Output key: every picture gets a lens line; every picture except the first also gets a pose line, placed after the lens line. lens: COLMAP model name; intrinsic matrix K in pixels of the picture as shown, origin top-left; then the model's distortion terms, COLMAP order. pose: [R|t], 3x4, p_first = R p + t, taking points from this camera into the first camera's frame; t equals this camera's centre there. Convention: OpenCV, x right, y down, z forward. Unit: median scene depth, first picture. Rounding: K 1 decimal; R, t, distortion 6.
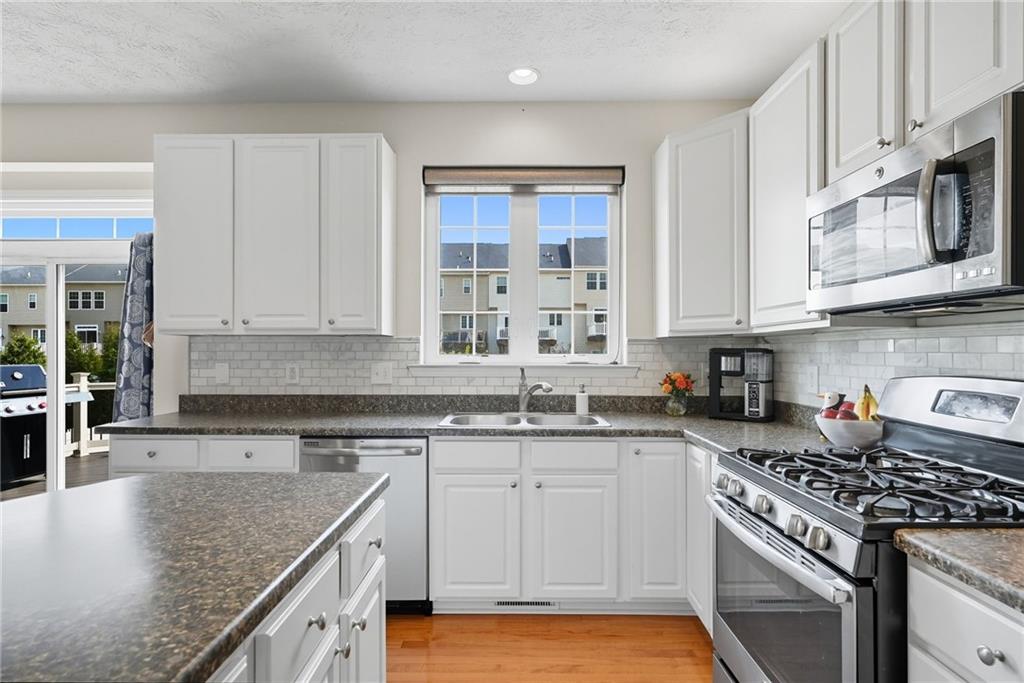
lens RADIAL K [[503.5, 0, 512.0], [0, 503.5, 341.5], [0, 0, 1]] dist [-0.002808, 0.000315]
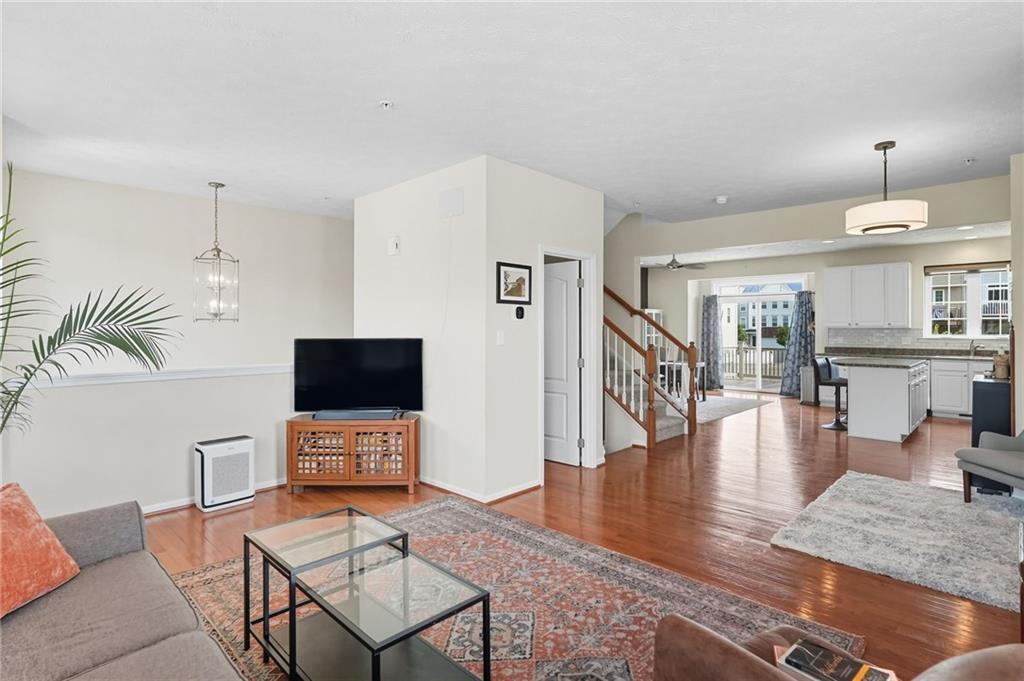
lens RADIAL K [[521.6, 0, 516.2], [0, 521.6, 325.8], [0, 0, 1]] dist [0.000775, 0.000843]
pose [[0.717926, -0.003466, -0.696111, 0.209170], [0.022667, 0.999574, 0.018401, -0.124901], [0.695750, -0.028989, 0.717699, -2.620990]]
